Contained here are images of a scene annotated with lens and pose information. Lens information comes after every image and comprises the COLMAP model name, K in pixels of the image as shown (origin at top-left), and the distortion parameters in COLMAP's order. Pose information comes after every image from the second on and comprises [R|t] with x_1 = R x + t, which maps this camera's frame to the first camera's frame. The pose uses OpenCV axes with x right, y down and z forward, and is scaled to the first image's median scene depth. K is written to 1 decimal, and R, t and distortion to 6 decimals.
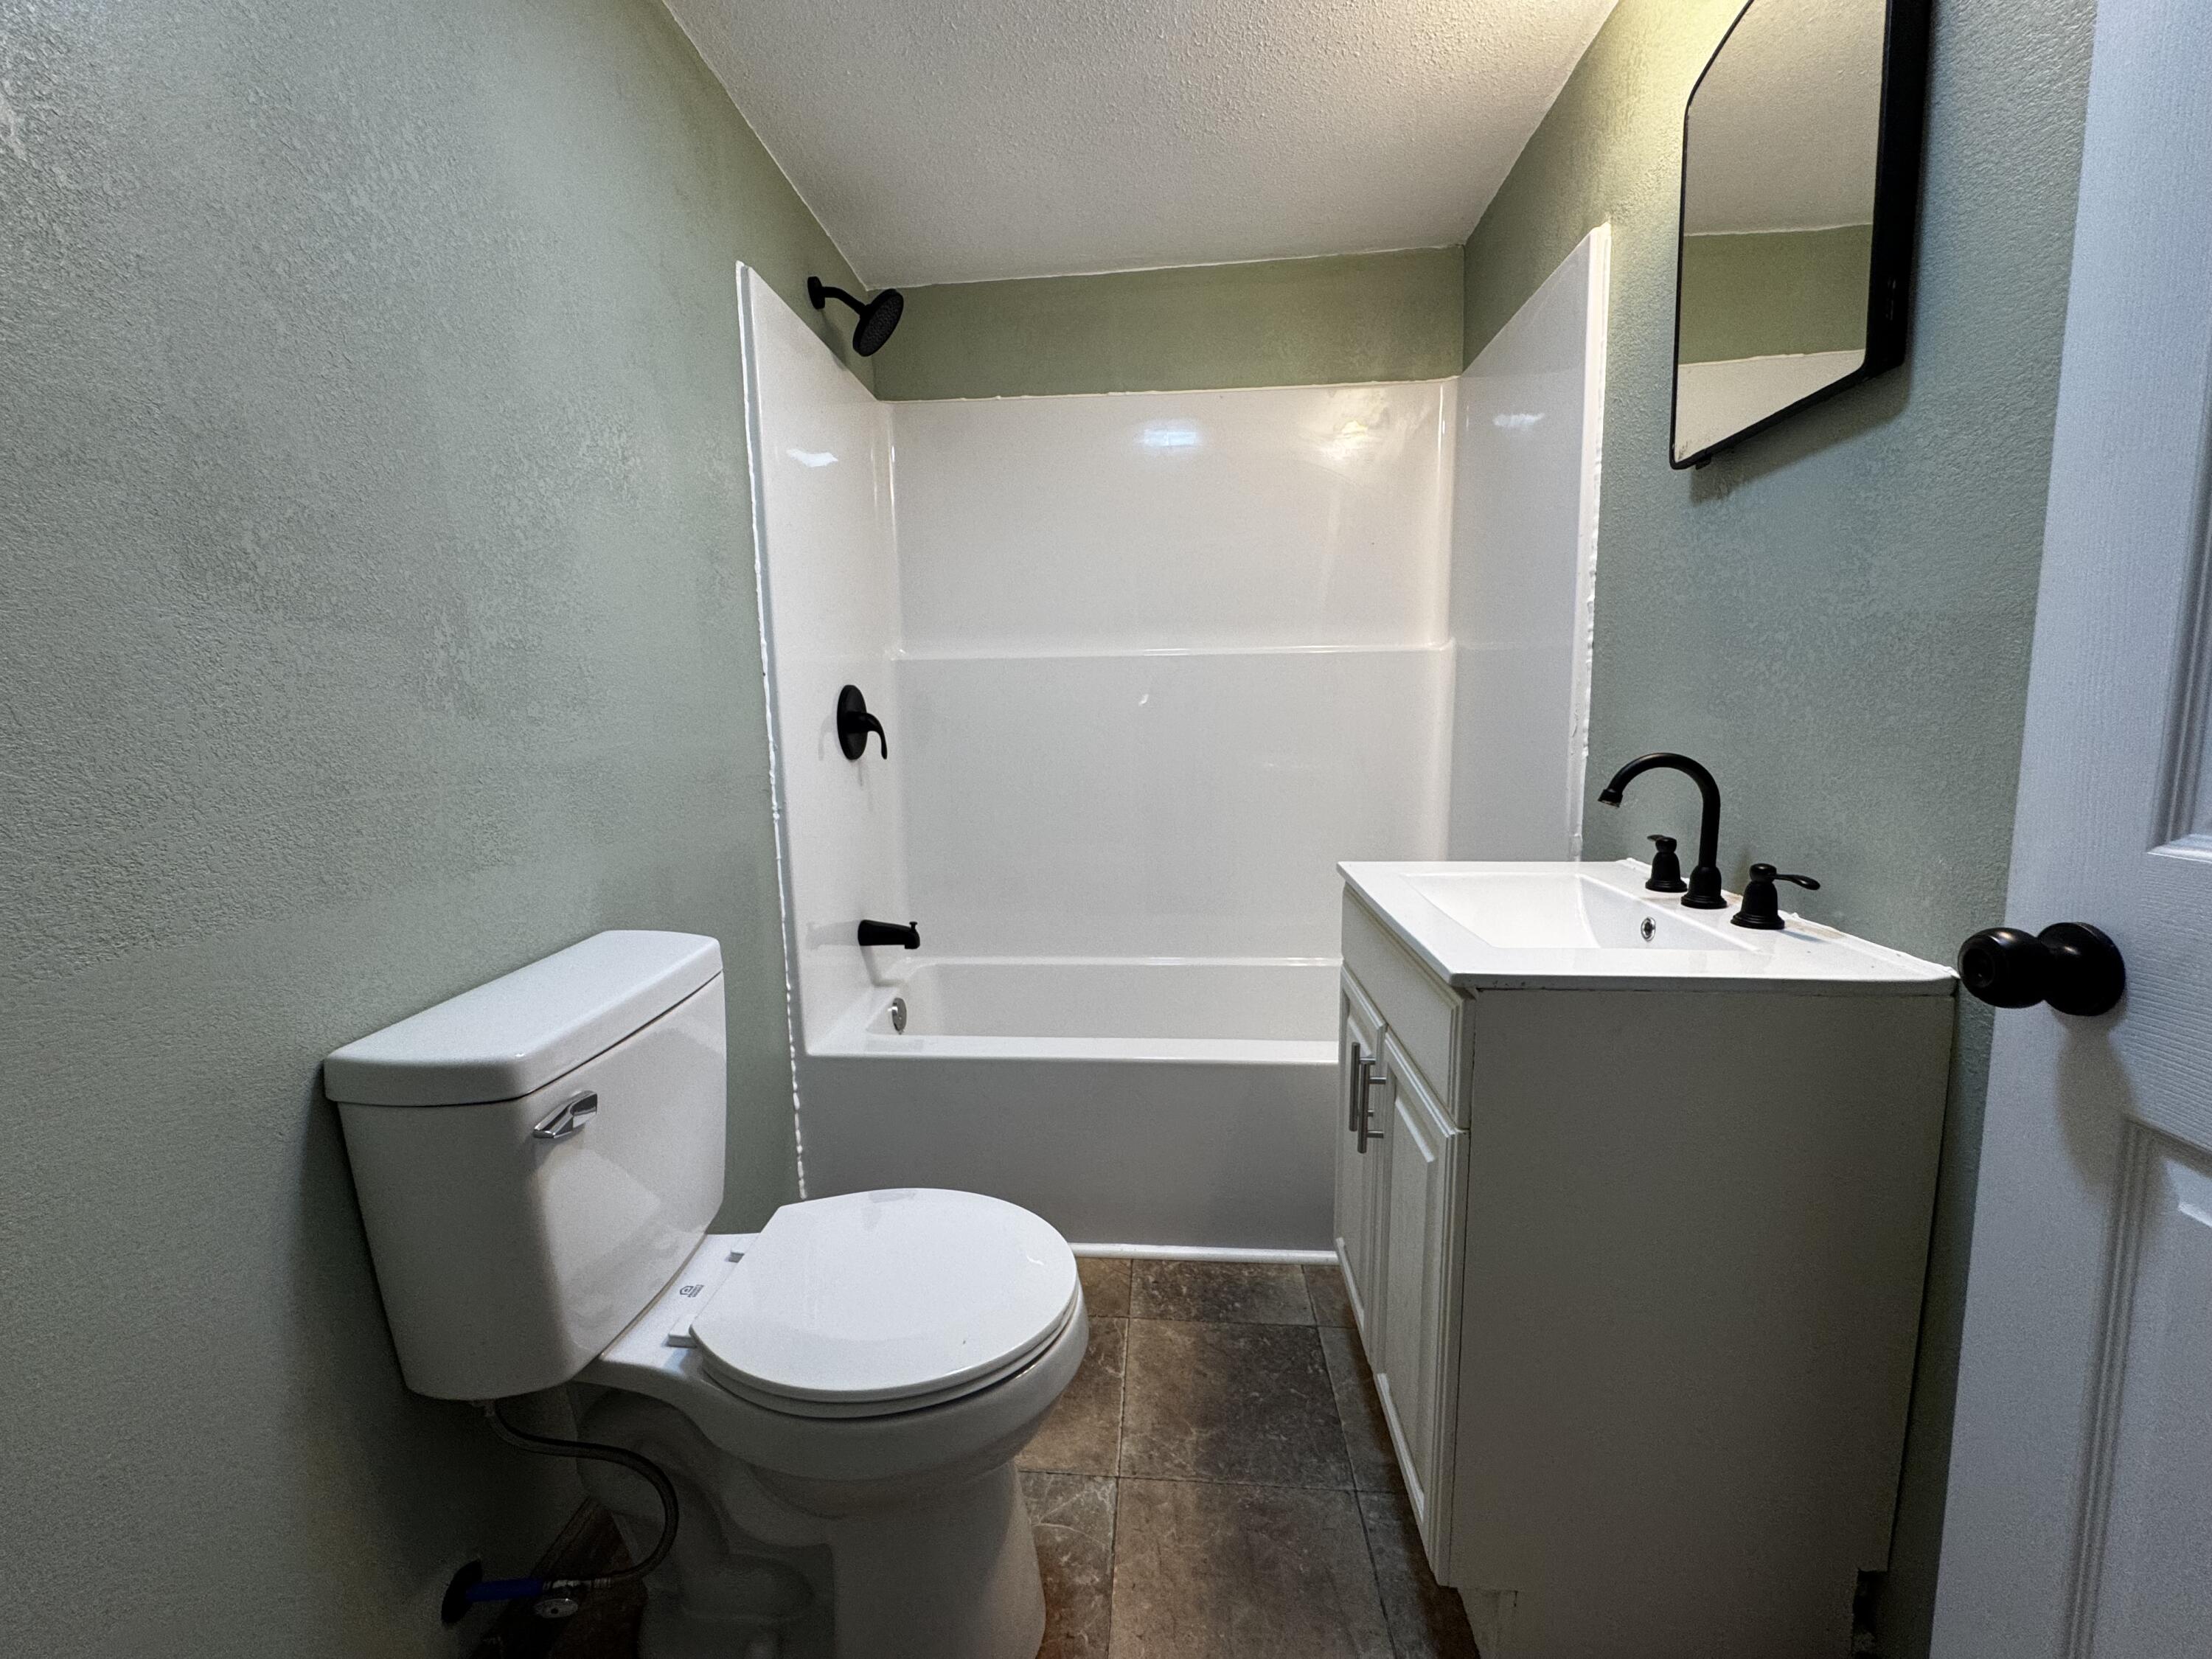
lens RADIAL K [[887.1, 0, 1104.2], [0, 887.1, 825.2], [0, 0, 1]] dist [-0.002349, 0.000904]
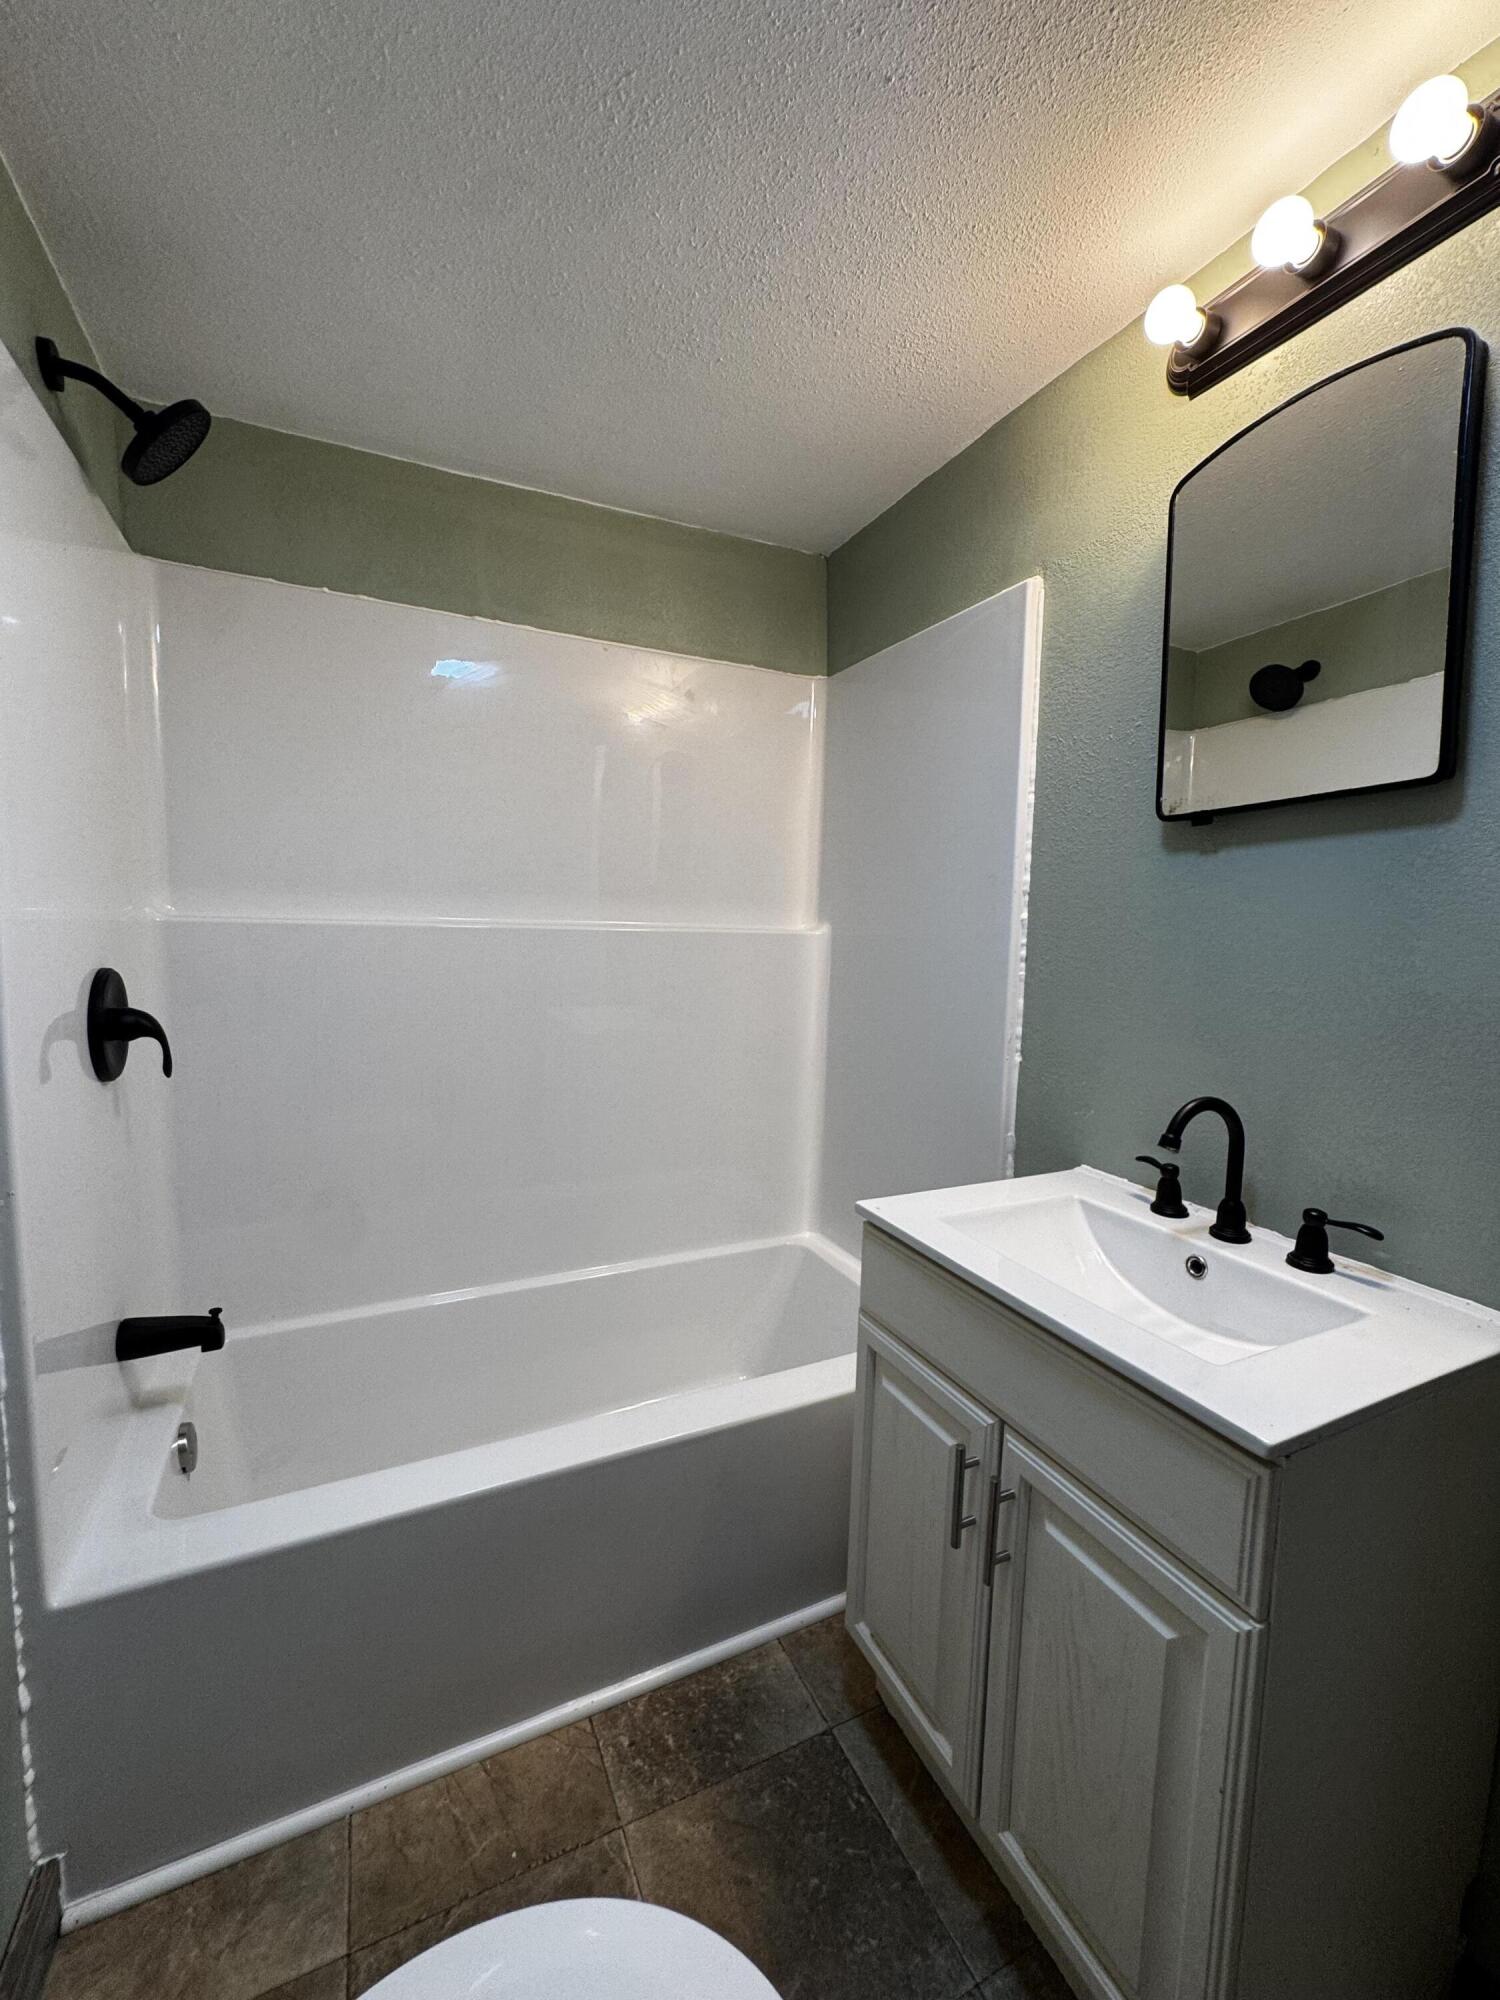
lens RADIAL K [[802.1, 0, 750.0], [0, 802.1, 1000.0], [0, 0, 1]] dist [-0.002349, 0.000904]
pose [[0.867189, -0.009255, 0.497894, -0.214677], [0.029396, 0.999035, -0.032628, -0.129535], [-0.497111, 0.042931, 0.866624, 0.322449]]
